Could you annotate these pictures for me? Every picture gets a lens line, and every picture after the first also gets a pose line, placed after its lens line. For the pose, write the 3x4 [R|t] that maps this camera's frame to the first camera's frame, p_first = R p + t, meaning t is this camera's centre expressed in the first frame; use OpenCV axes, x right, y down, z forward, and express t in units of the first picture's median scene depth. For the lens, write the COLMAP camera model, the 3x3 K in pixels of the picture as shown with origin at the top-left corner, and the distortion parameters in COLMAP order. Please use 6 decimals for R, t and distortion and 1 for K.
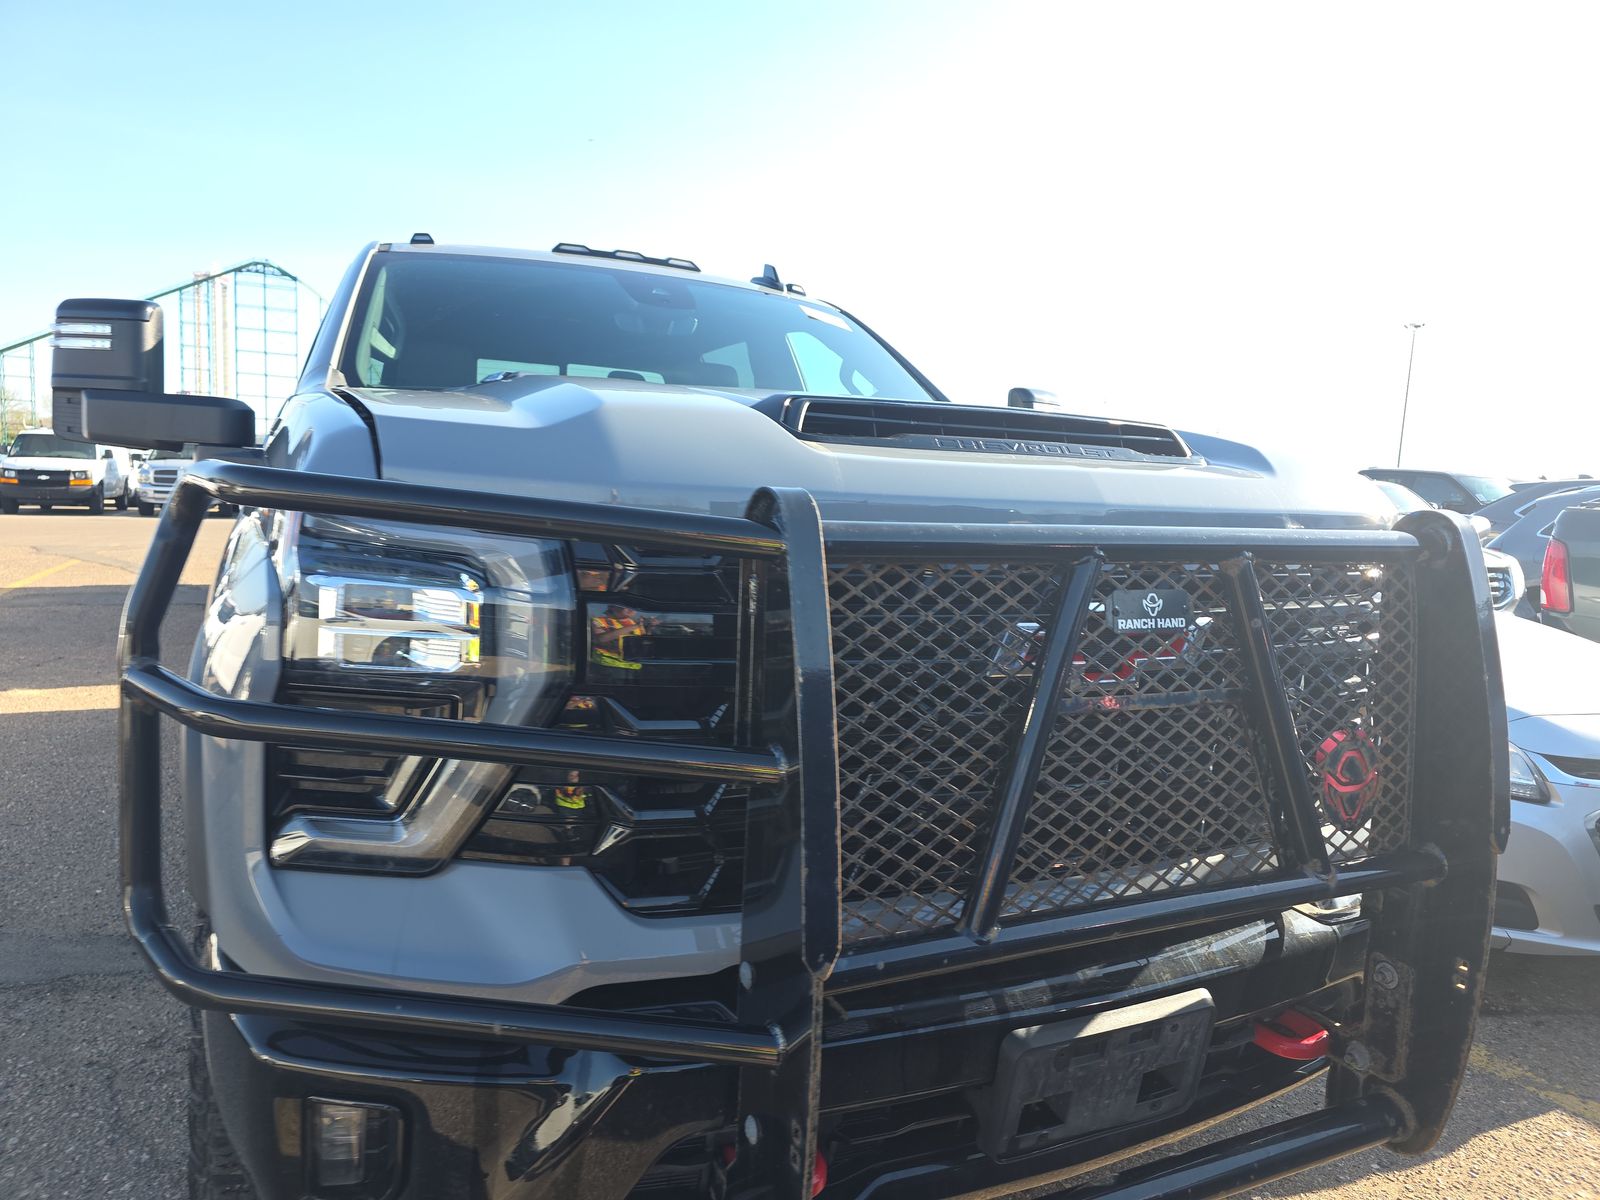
lens RADIAL K [[1060.4, 0, 800.0], [0, 1060.4, 600.0], [0, 0, 1]] dist [0.050134, -0.064263]
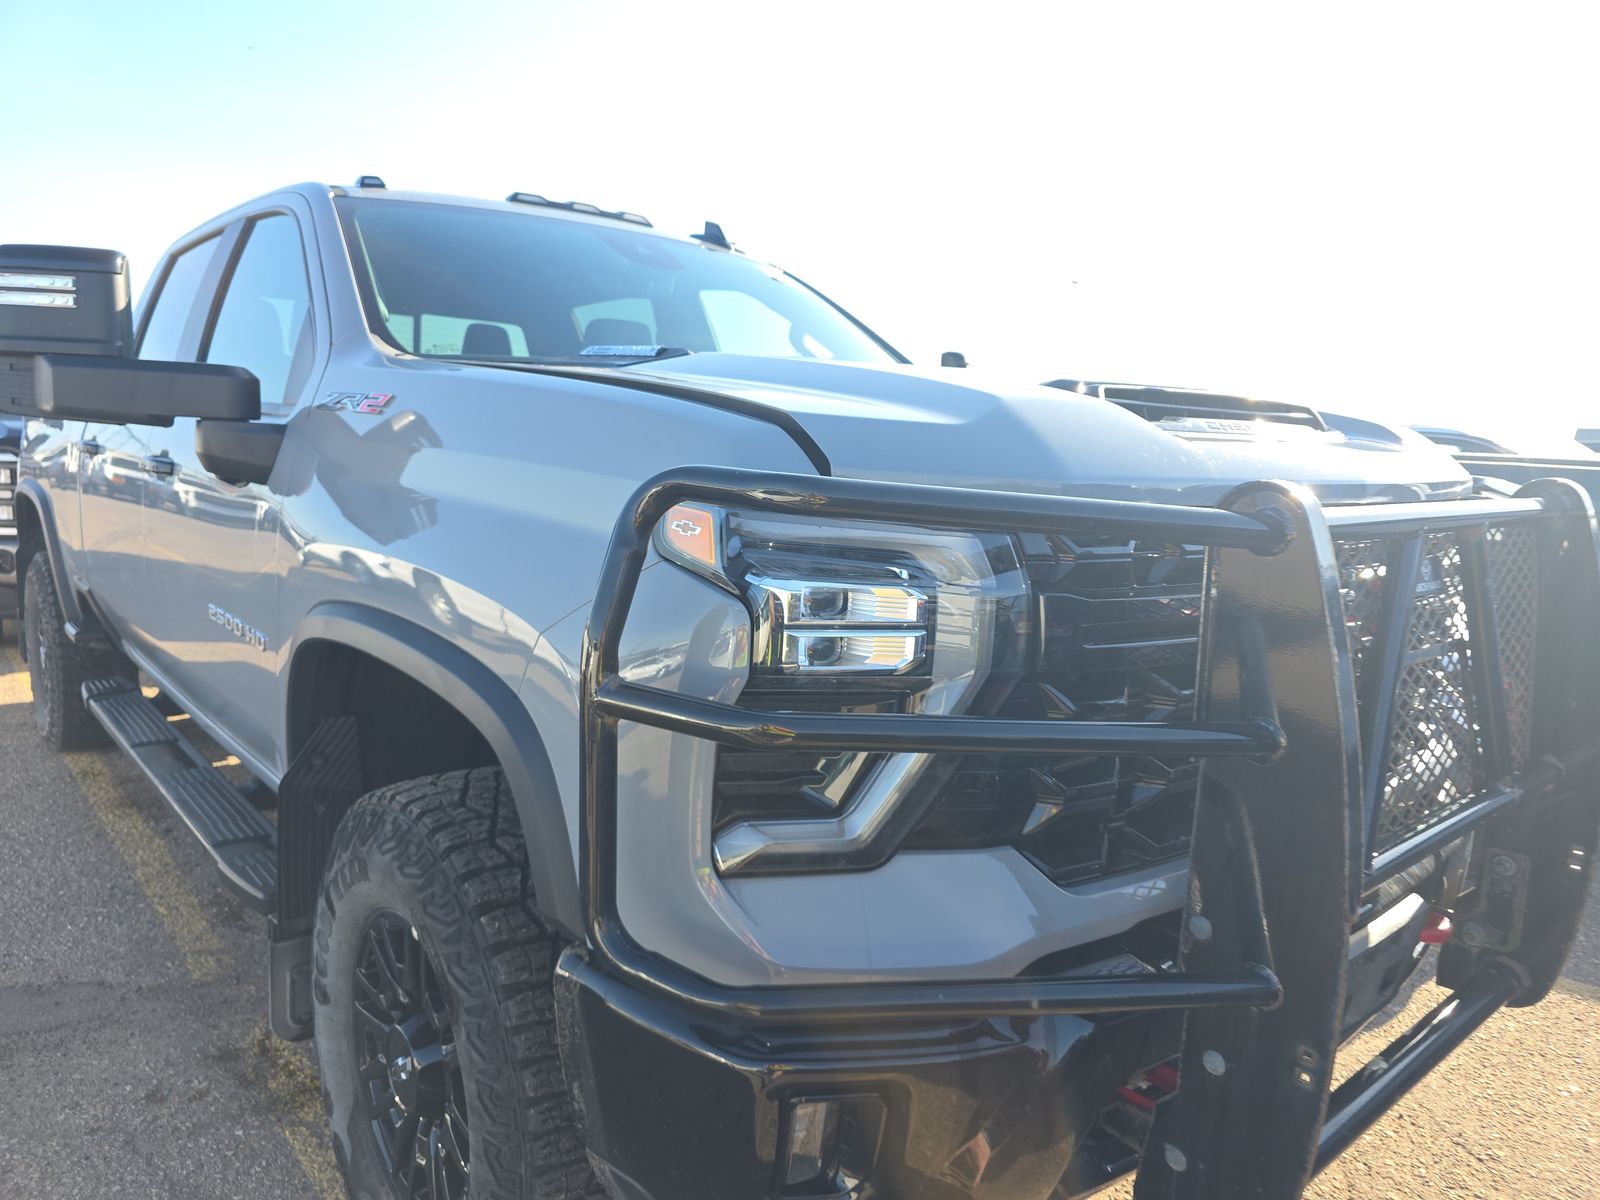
lens RADIAL K [[1057.0, 0, 799.3], [0, 1057.0, 611.2], [0, 0, 1]] dist [0.053201, -0.071273]
pose [[0.969635, -0.050356, 0.239315, -0.503363], [0.036489, 0.997407, 0.062029, -0.040090], [-0.241818, -0.051413, 0.968959, 0.041366]]
